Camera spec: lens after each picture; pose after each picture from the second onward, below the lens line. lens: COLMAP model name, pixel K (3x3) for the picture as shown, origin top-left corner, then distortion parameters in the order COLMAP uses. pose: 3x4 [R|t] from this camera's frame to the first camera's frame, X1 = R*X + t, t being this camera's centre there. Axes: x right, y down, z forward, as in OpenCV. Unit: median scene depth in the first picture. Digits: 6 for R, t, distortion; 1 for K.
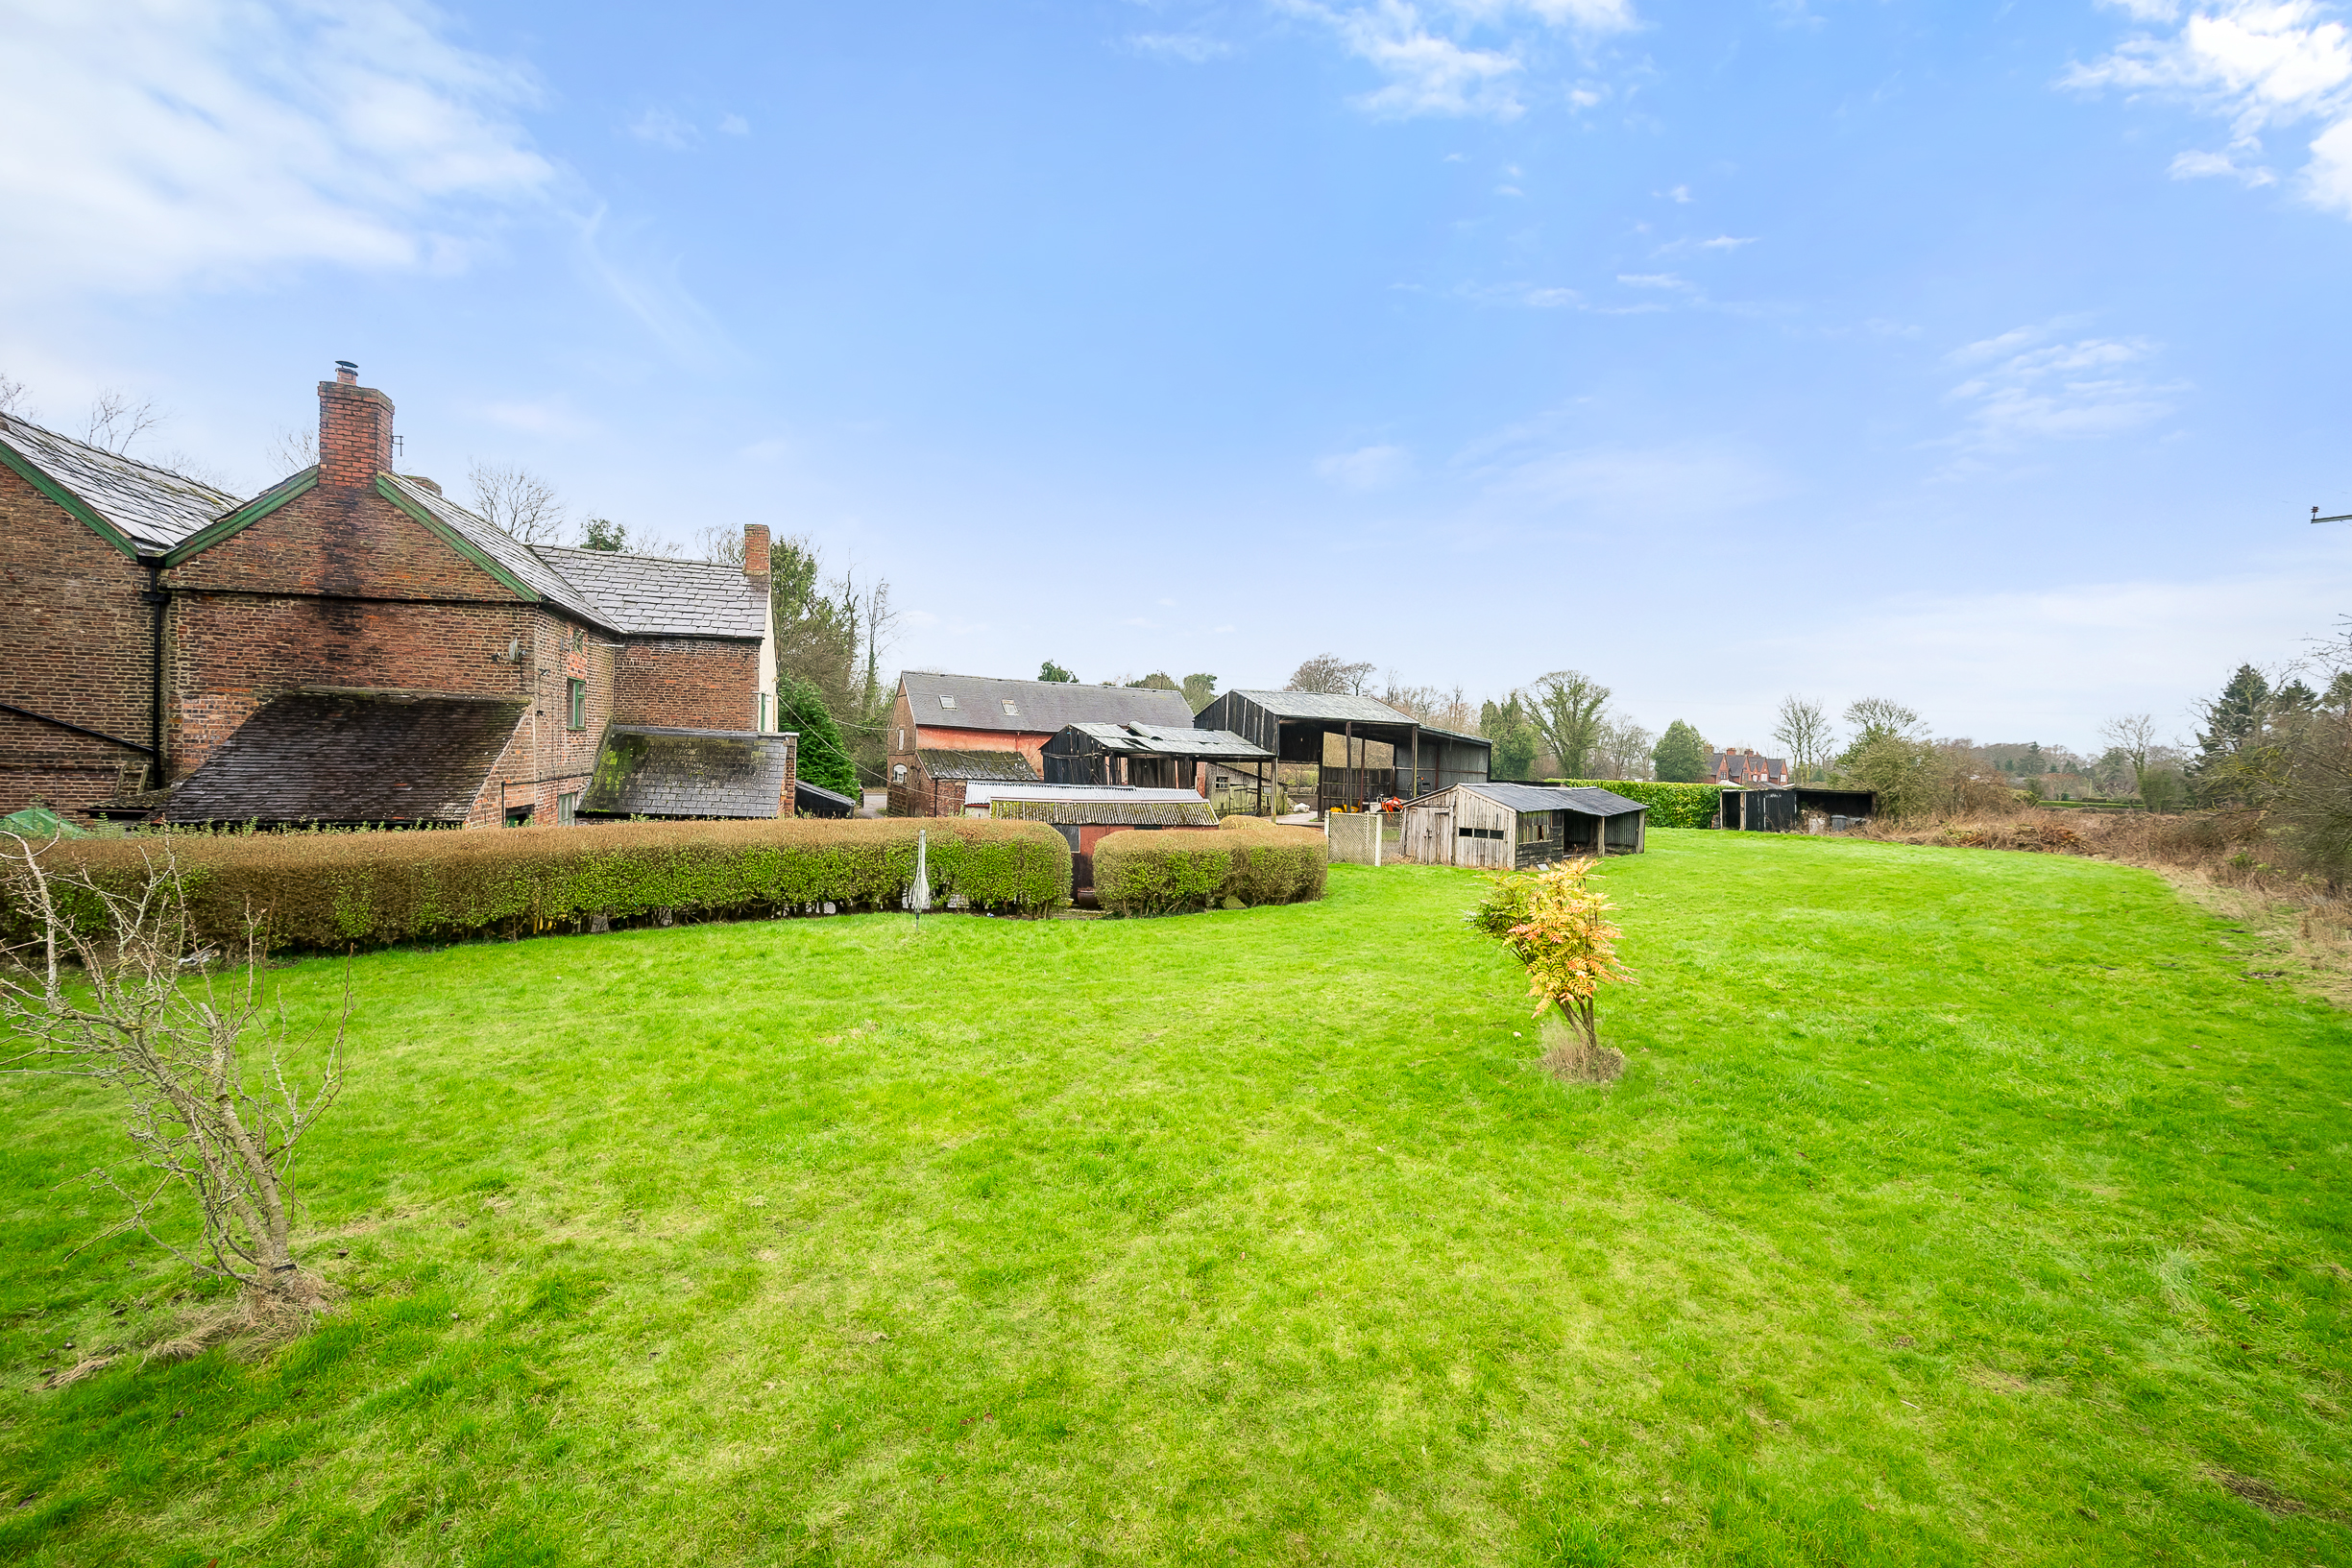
lens RADIAL K [[927.2, 0, 1174.2], [0, 927.2, 787.0], [0, 0, 1]] dist [-0.000948, -0.000285]
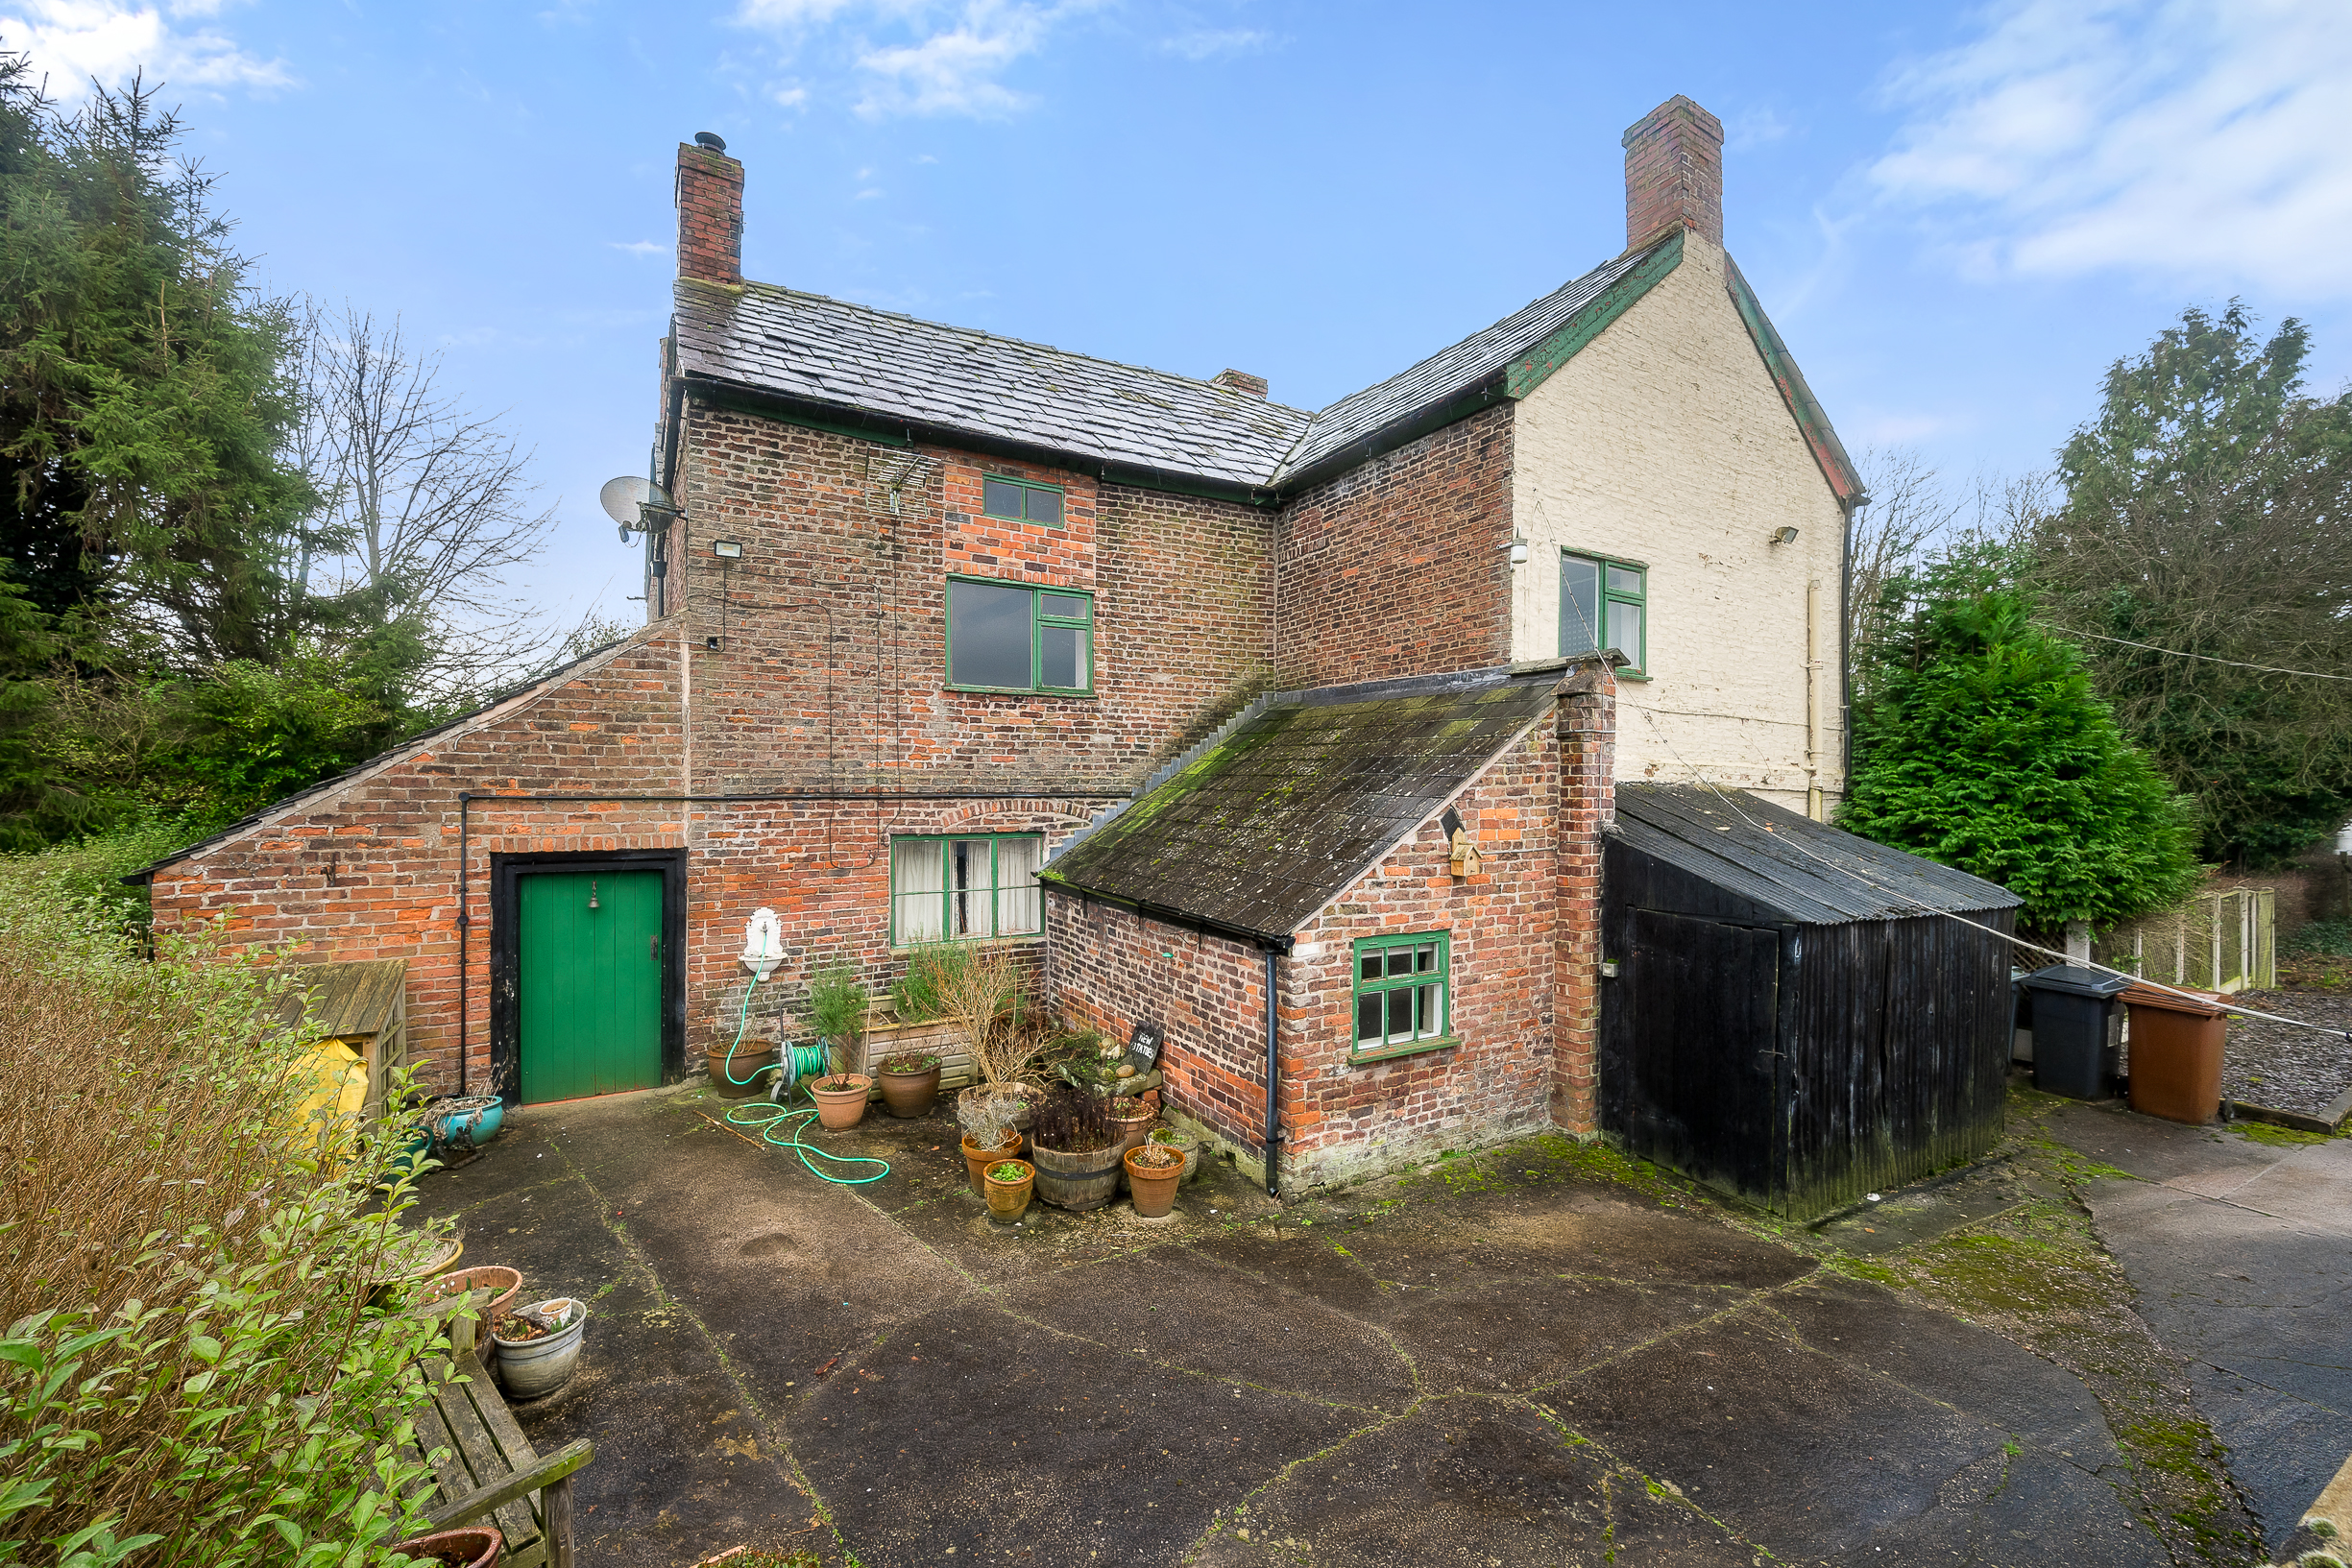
lens RADIAL K [[927.2, 0, 1162.5], [0, 927.2, 791.5], [0, 0, 1]] dist [-0.000948, -0.000285]
pose [[0.217563, -0.027365, -0.975663, -0.214944], [-0.027141, 0.999051, -0.034073, 0.000149], [0.975669, 0.033893, 0.216614, 1.111360]]
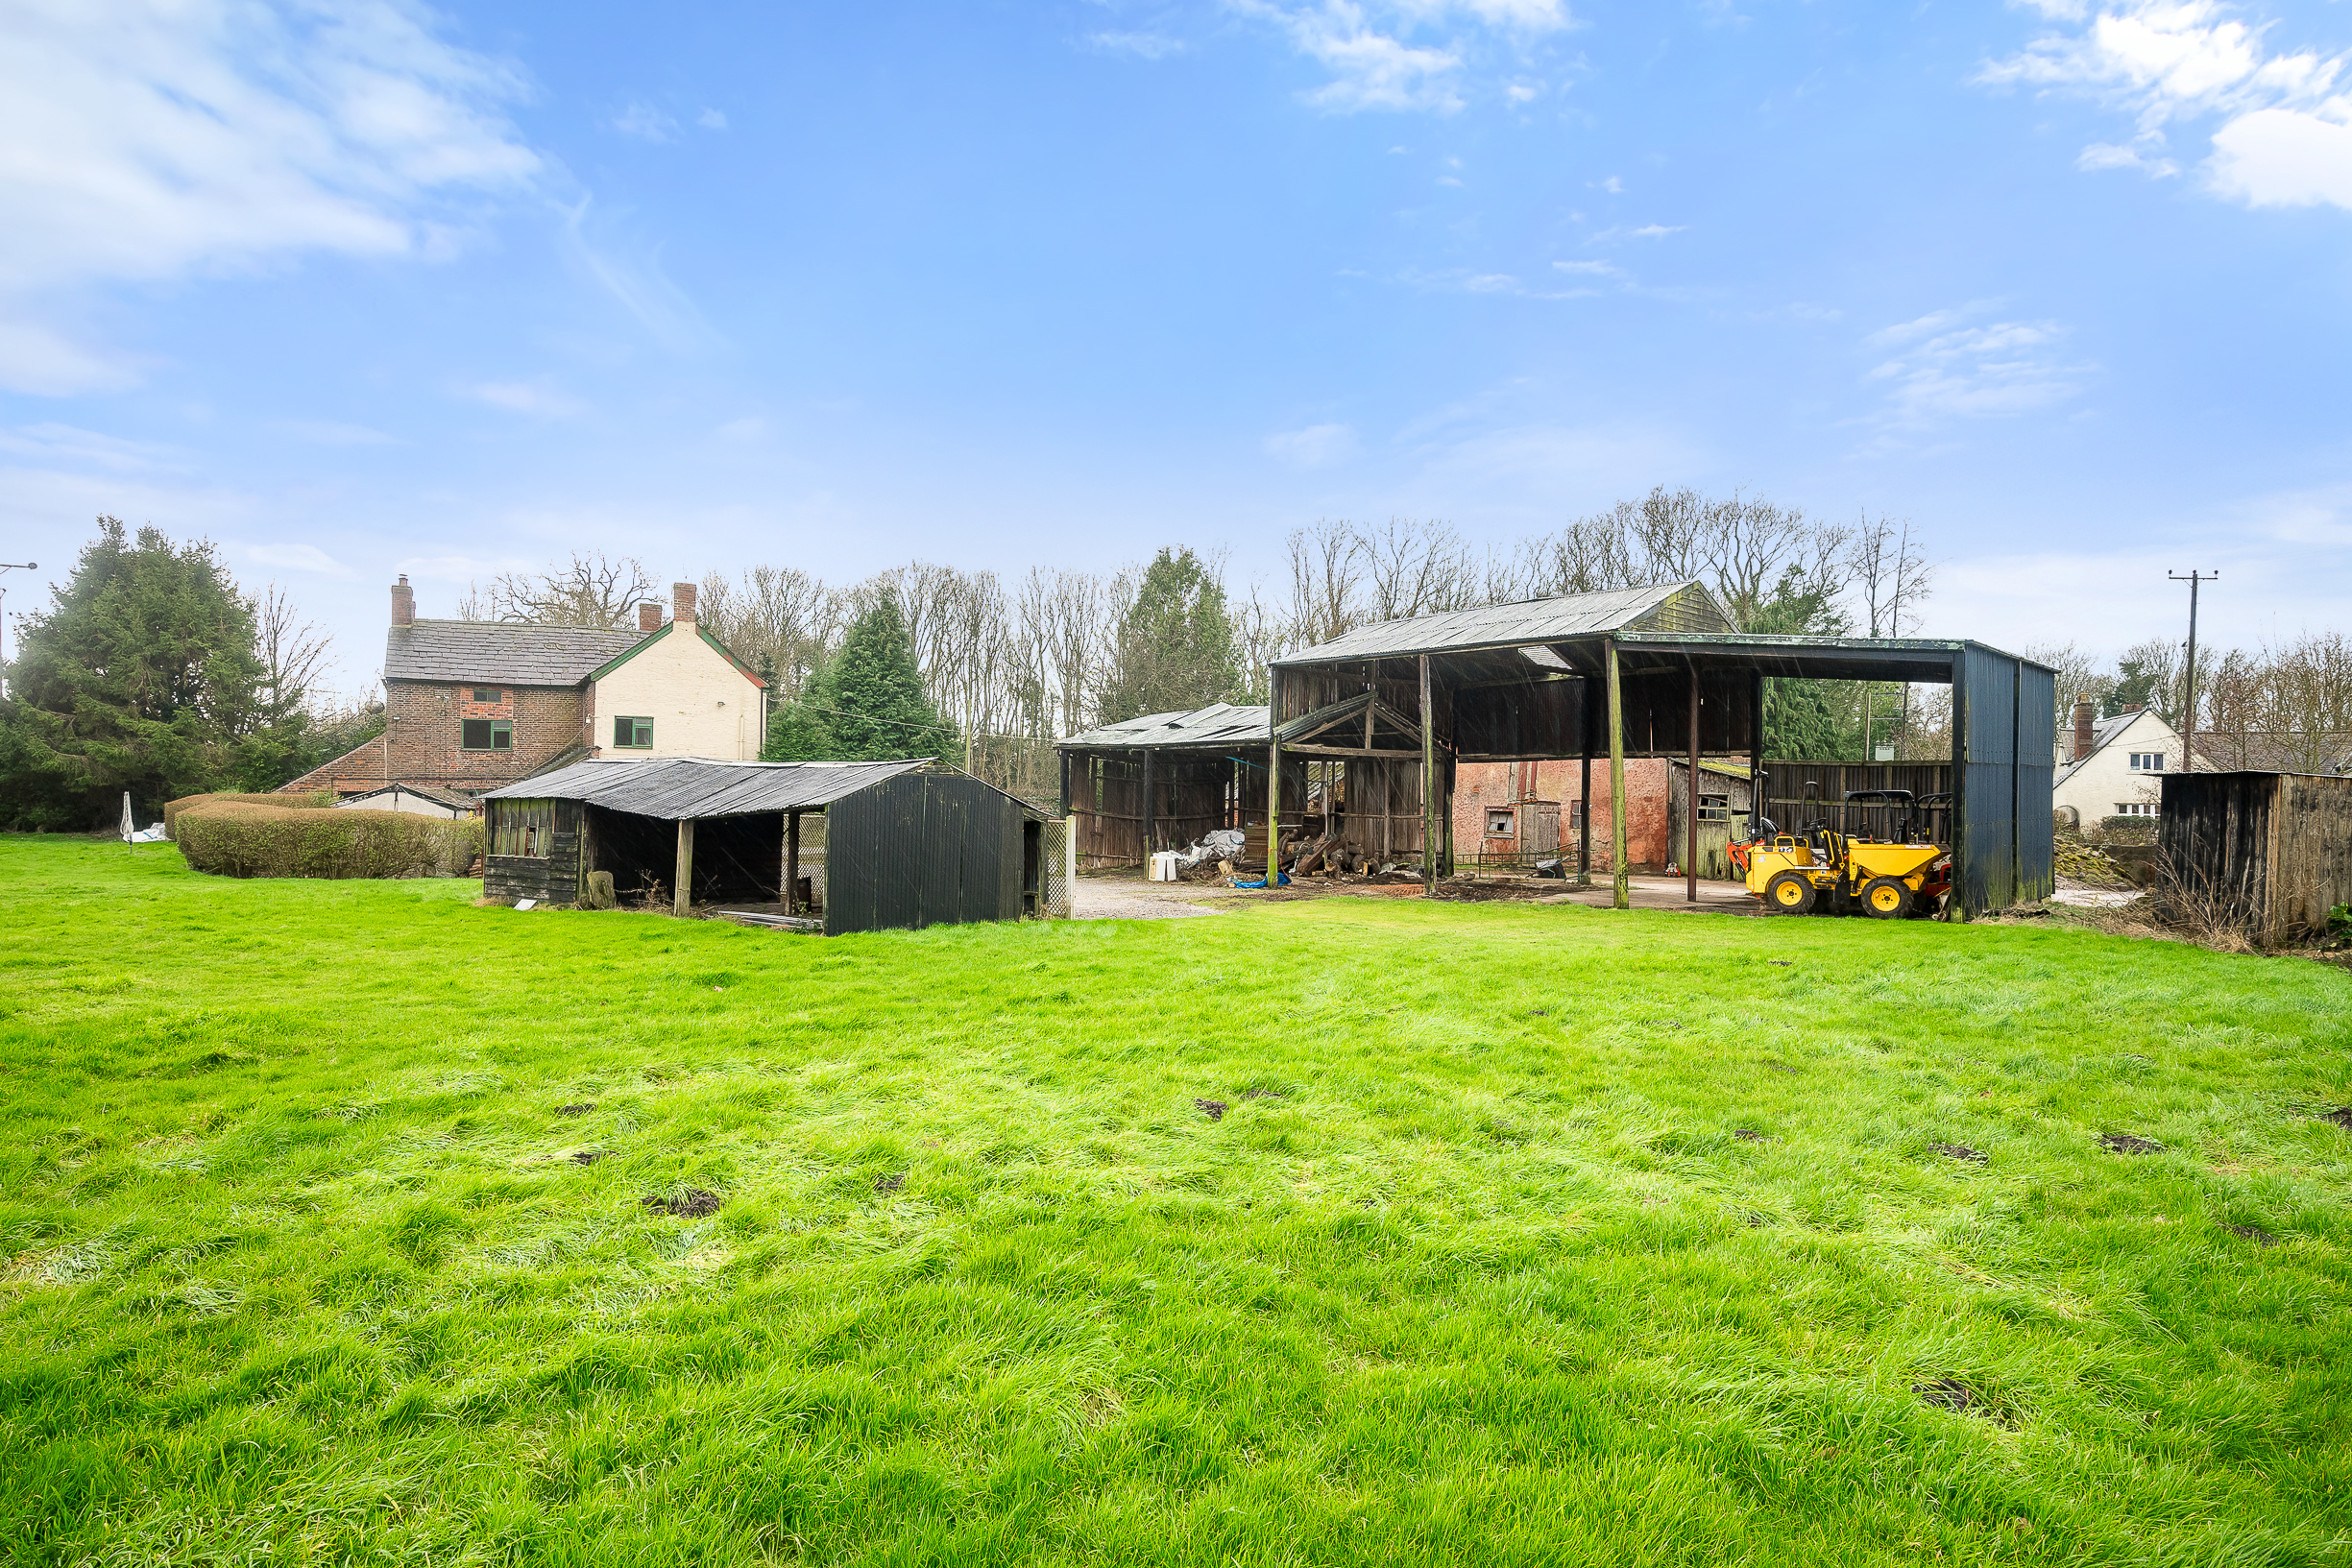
lens RADIAL K [[1138.8, 0, 1174.2], [0, 1138.8, 784.8], [0, 0, 1]] dist [-0.002098, -0.000139]
pose [[0.245017, -0.029732, -0.969063, 1.832143], [-0.029346, 0.998844, -0.038066, 0.045679], [0.969075, 0.037765, 0.243861, 1.937759]]
